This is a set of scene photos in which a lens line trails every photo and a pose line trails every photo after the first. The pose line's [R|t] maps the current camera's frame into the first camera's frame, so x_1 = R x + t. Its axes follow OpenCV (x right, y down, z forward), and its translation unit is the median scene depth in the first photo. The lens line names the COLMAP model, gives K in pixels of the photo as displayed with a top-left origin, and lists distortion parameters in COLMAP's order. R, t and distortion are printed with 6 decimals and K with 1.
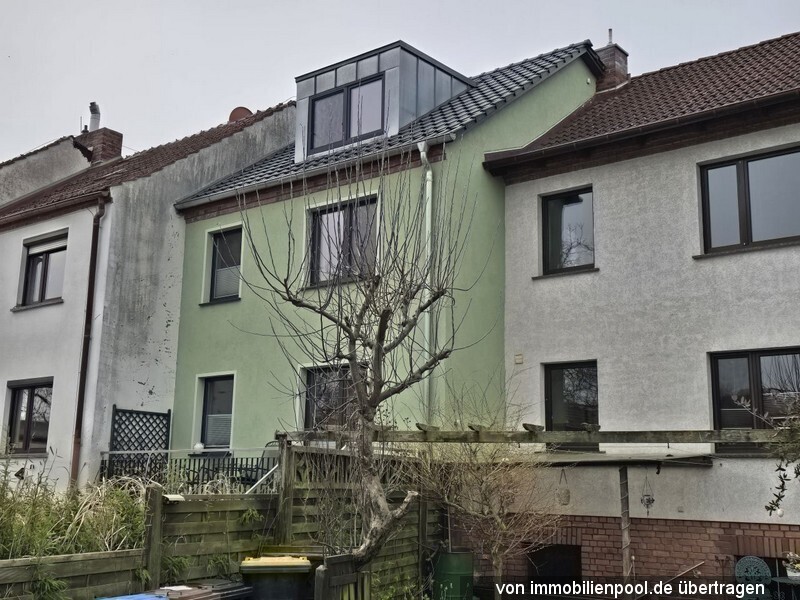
lens RADIAL K [[918.5, 0, 400.0], [0, 918.5, 300.0], [0, 0, 1]] dist [0.070931, 0.004377]
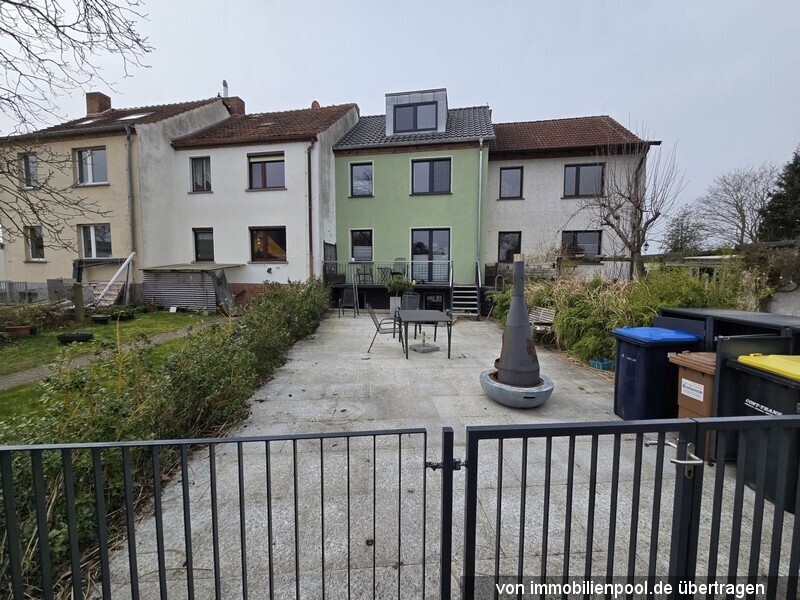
lens RADIAL K [[319.3, 0, 400.0], [0, 319.3, 300.0], [0, 0, 1]] dist [0.000338, -0.000197]
pose [[0.883234, -0.051789, 0.466064, -0.490503], [-0.081182, 0.961989, 0.260743, 0.034049], [-0.461852, -0.268133, 0.845457, 0.214497]]
